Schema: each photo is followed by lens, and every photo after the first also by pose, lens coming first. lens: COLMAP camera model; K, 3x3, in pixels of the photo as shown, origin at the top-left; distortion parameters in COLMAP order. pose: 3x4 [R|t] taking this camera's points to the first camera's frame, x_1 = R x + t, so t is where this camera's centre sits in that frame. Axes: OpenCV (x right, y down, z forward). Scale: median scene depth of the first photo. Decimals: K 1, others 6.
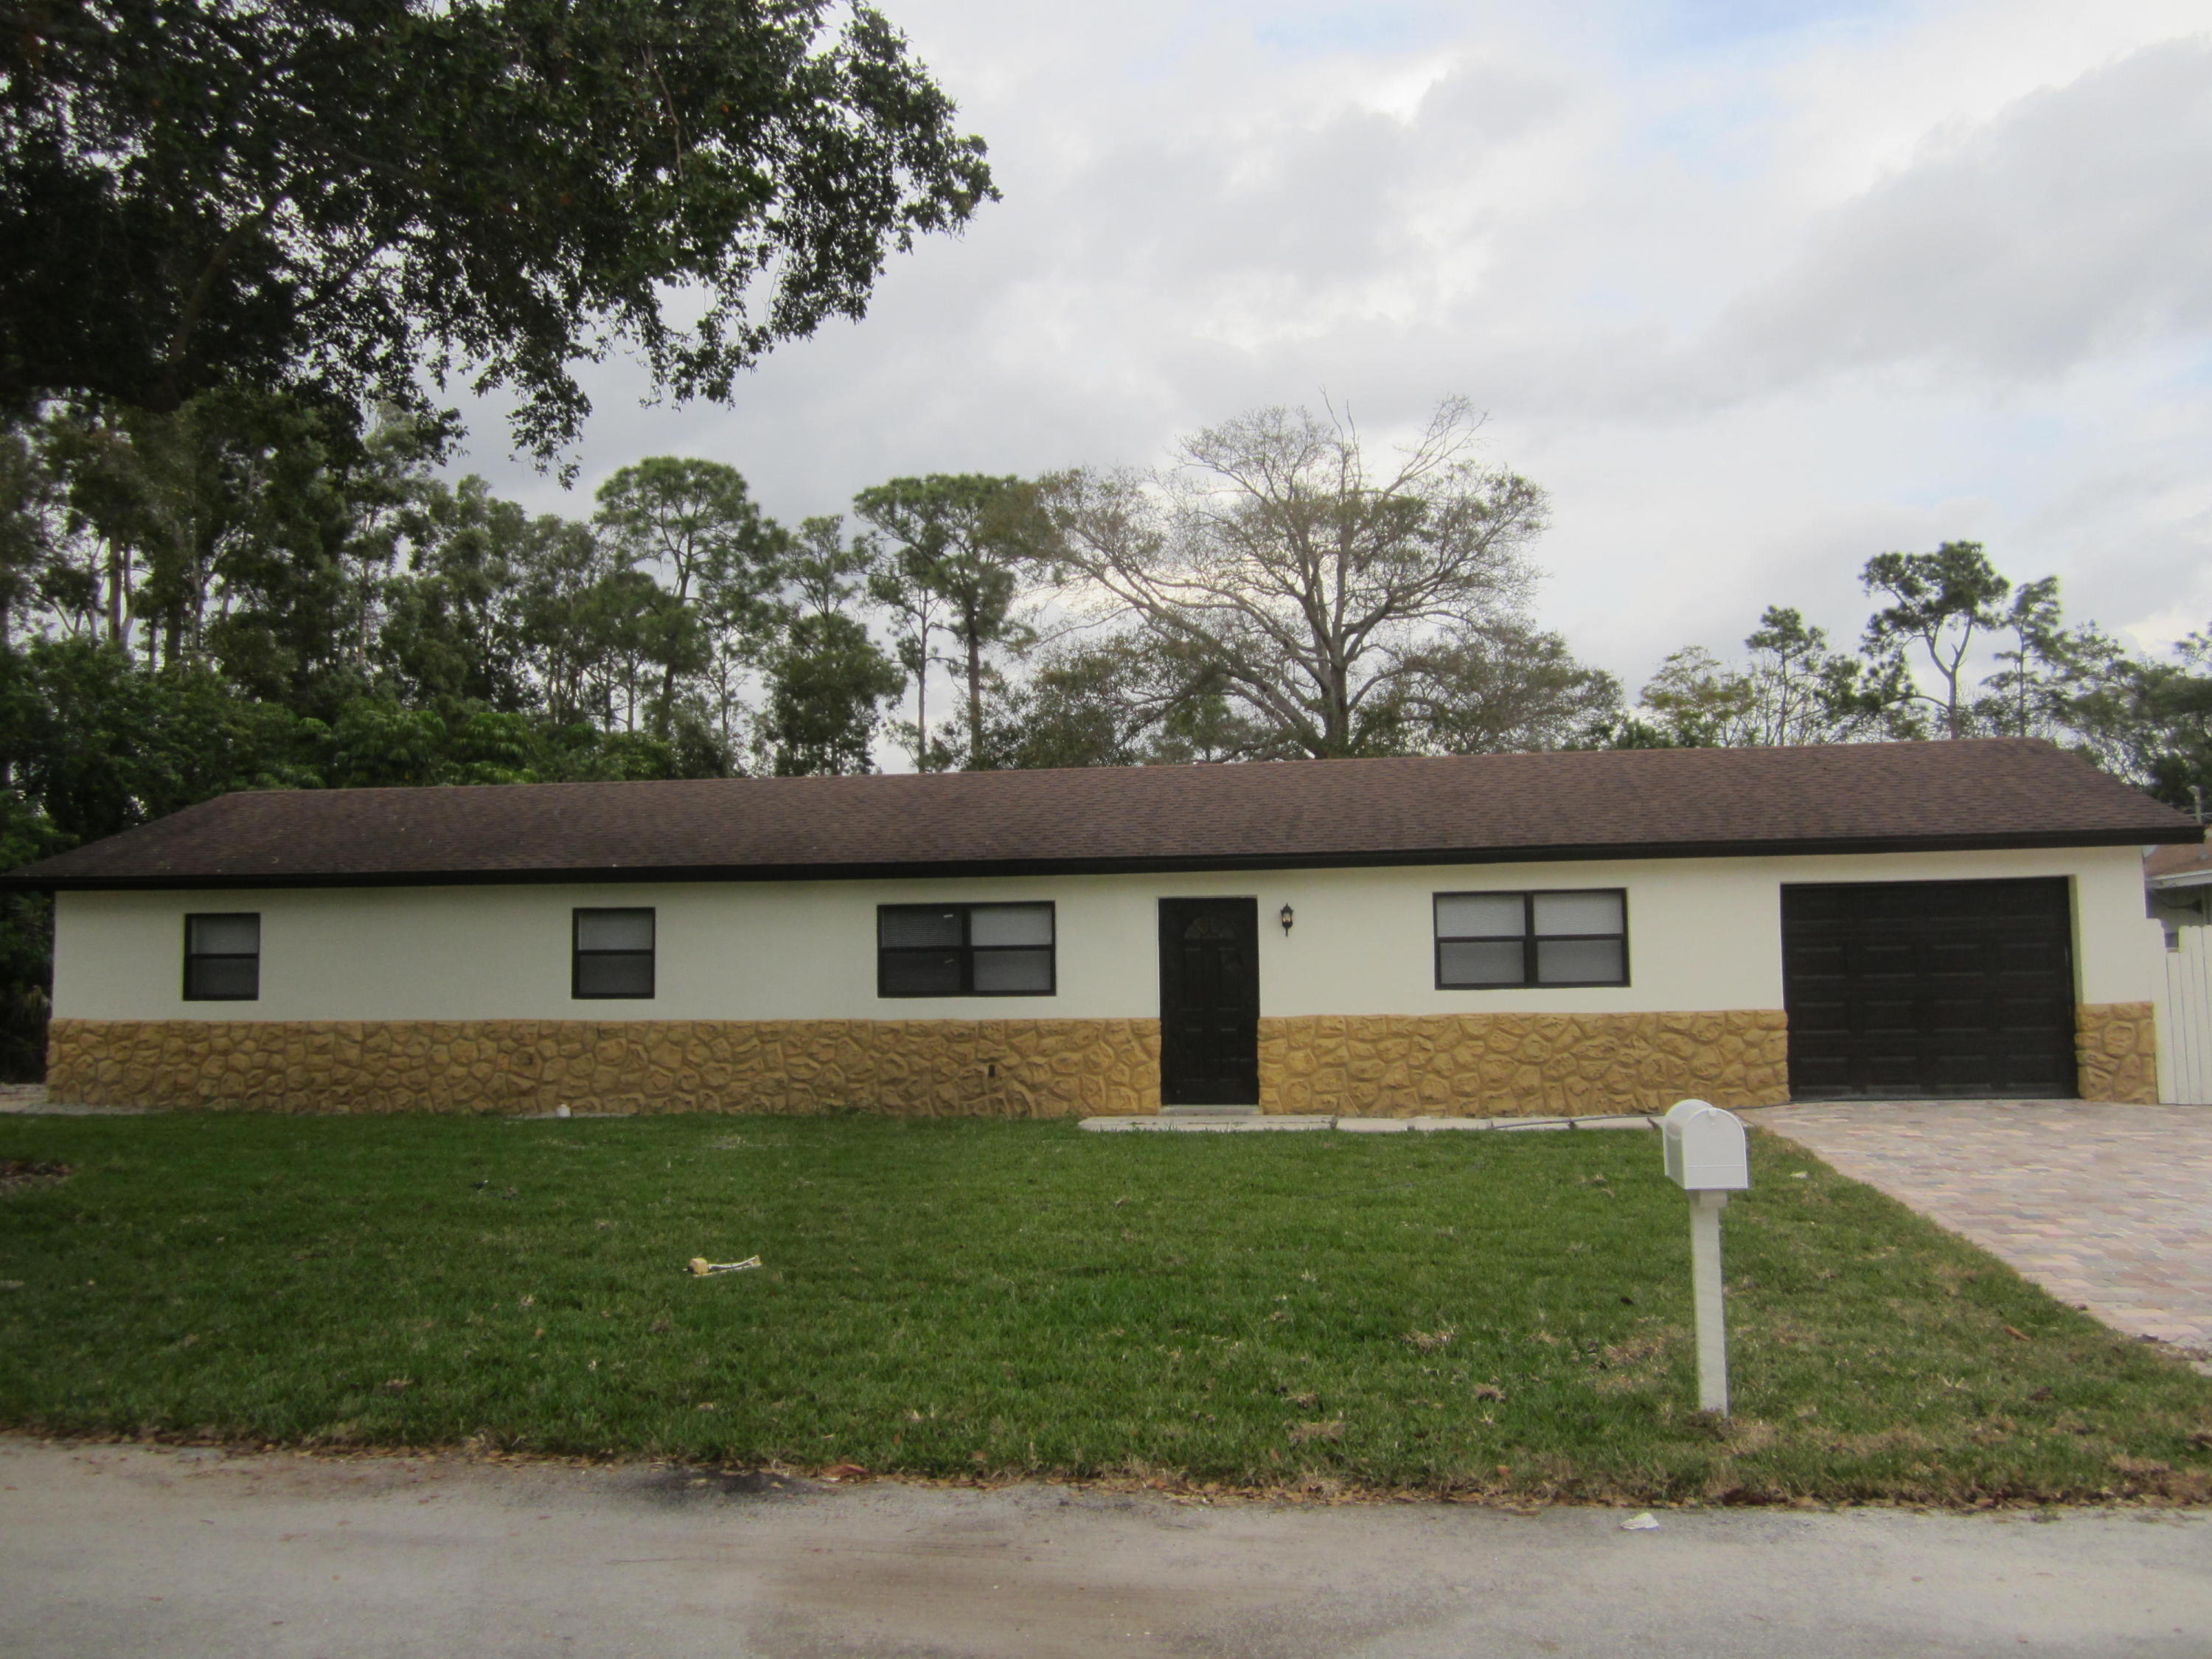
lens RADIAL K [[1940.4, 0, 1110.7], [0, 1940.4, 690.9], [0, 0, 1]] dist [-0.062313, 0.105316]
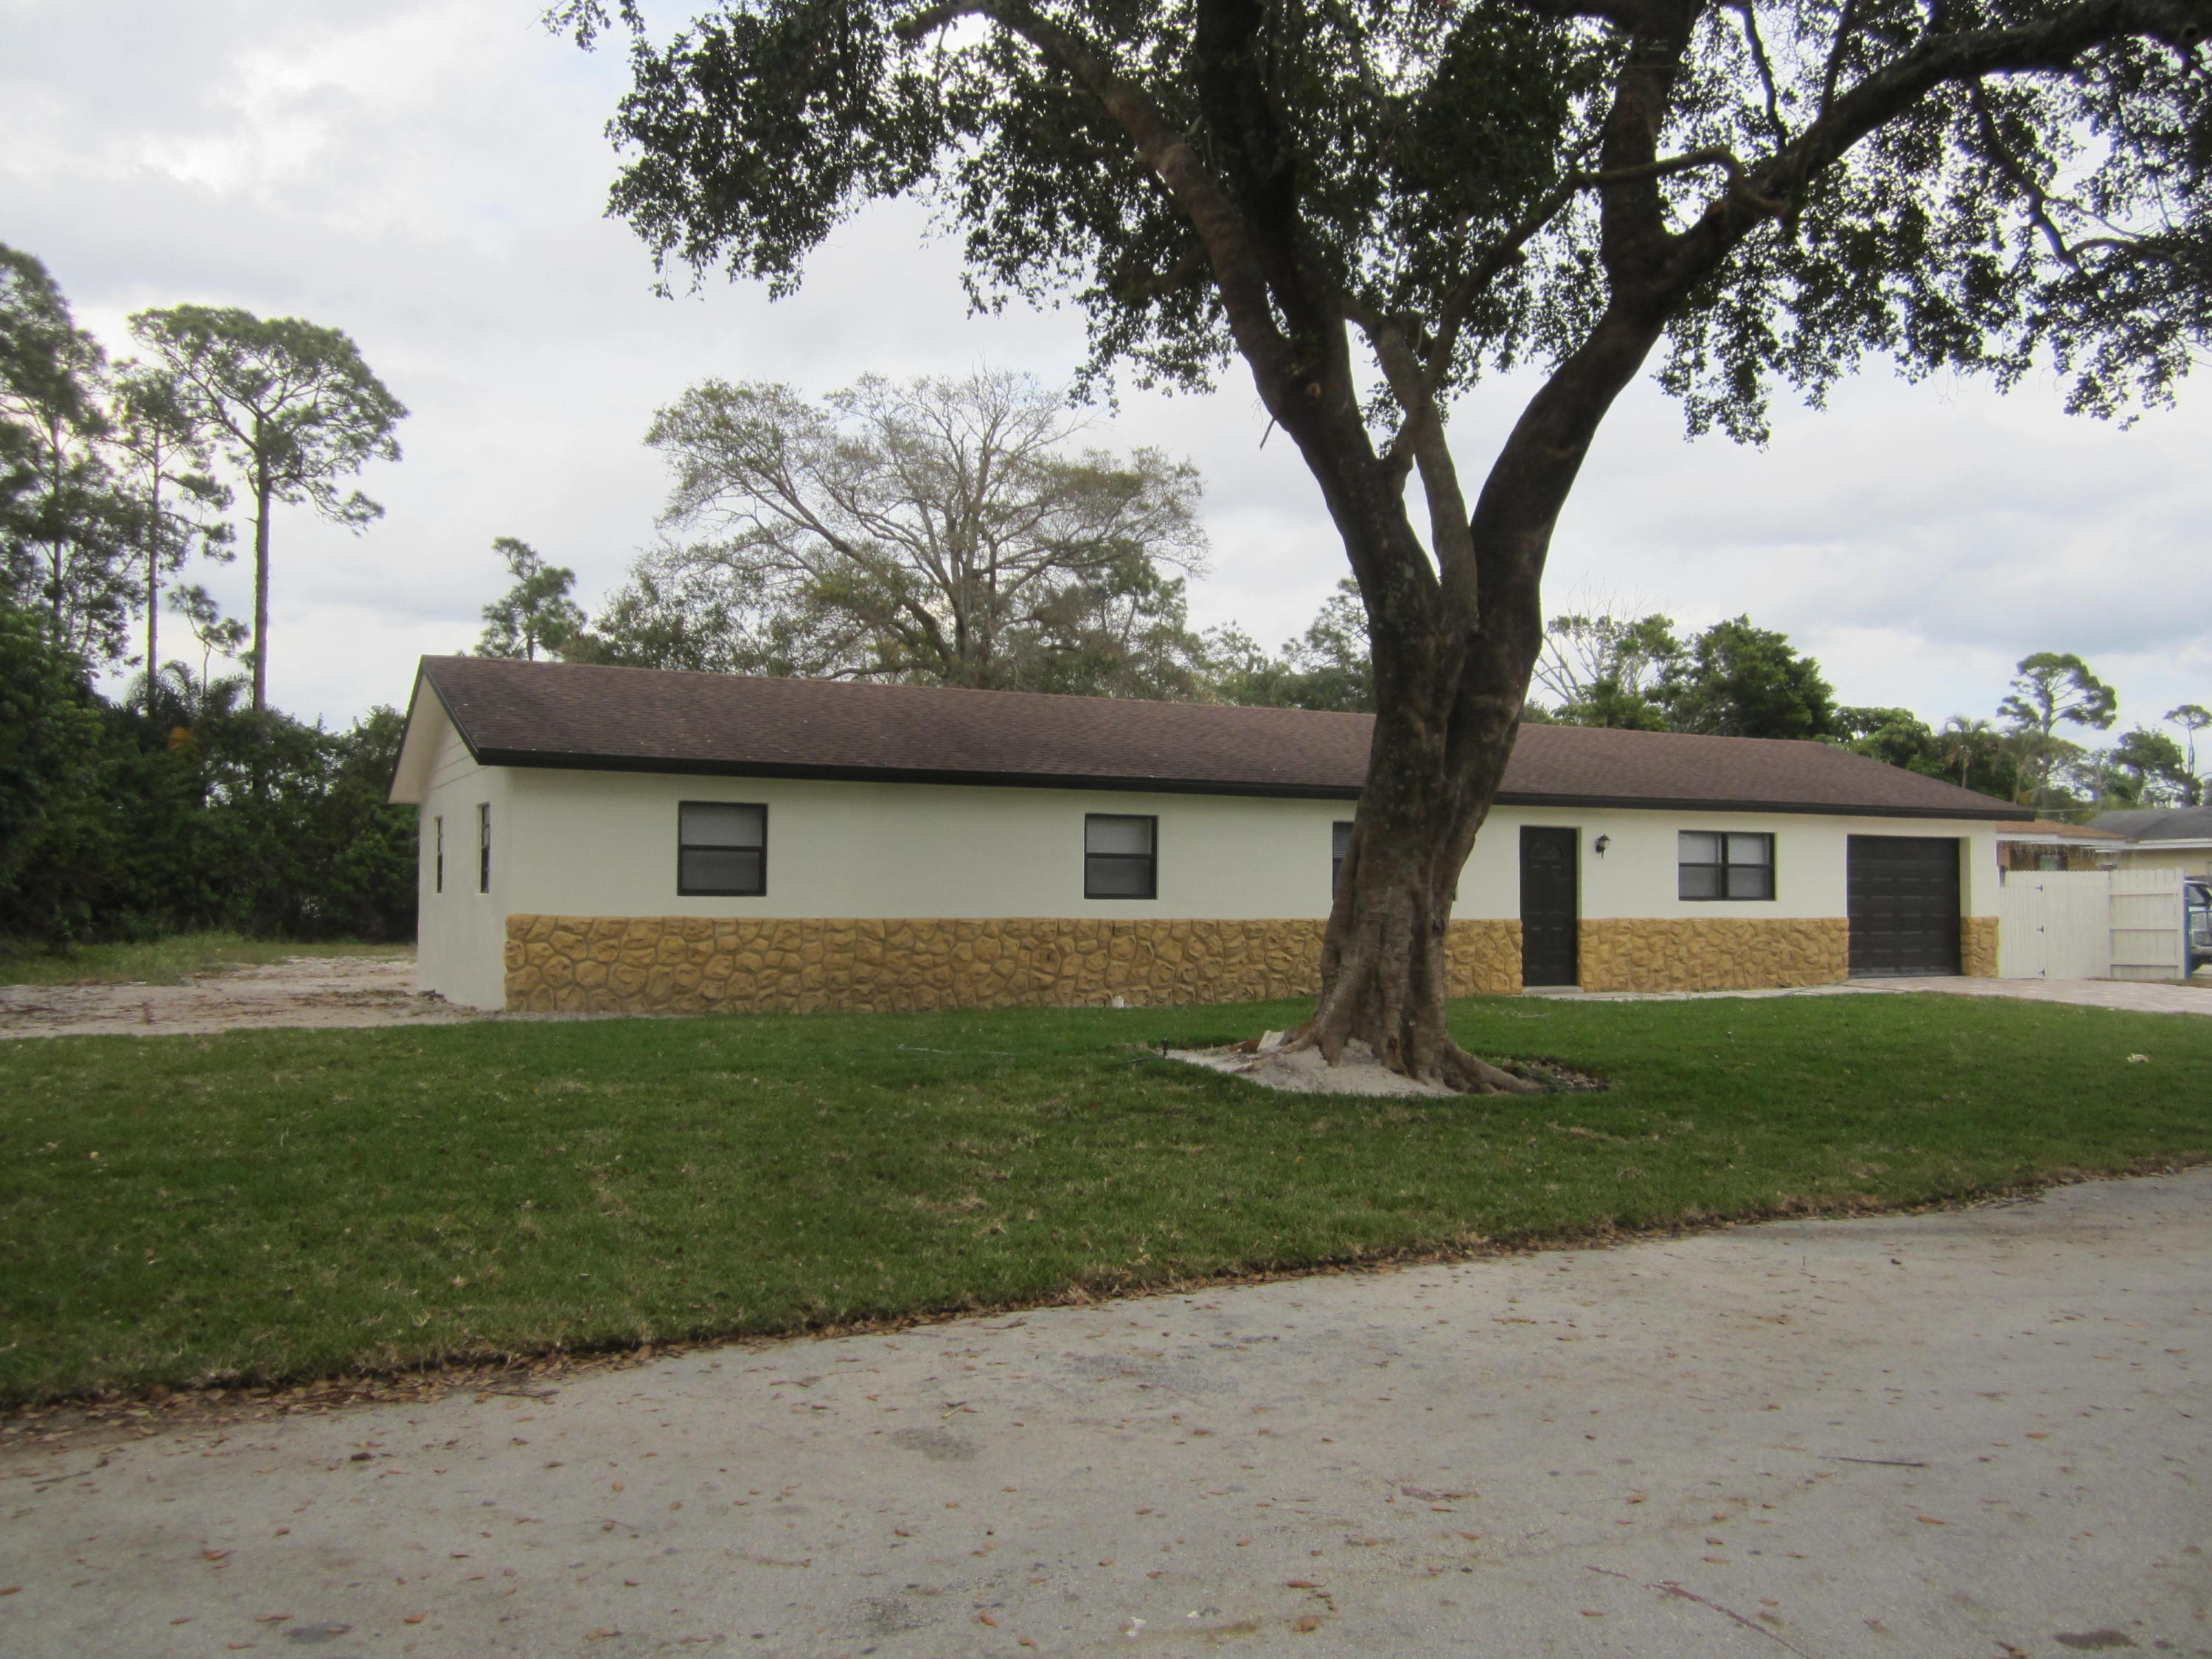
lens RADIAL K [[1809.5, 0, 1106.0], [0, 1809.5, 829.5], [0, 0, 1]] dist [0.001452, -0.001188]
pose [[0.786641, 0.037244, 0.616286, -0.886990], [-0.109423, 0.990787, 0.079793, 0.043379], [-0.607637, -0.130205, 0.783470, 0.230459]]
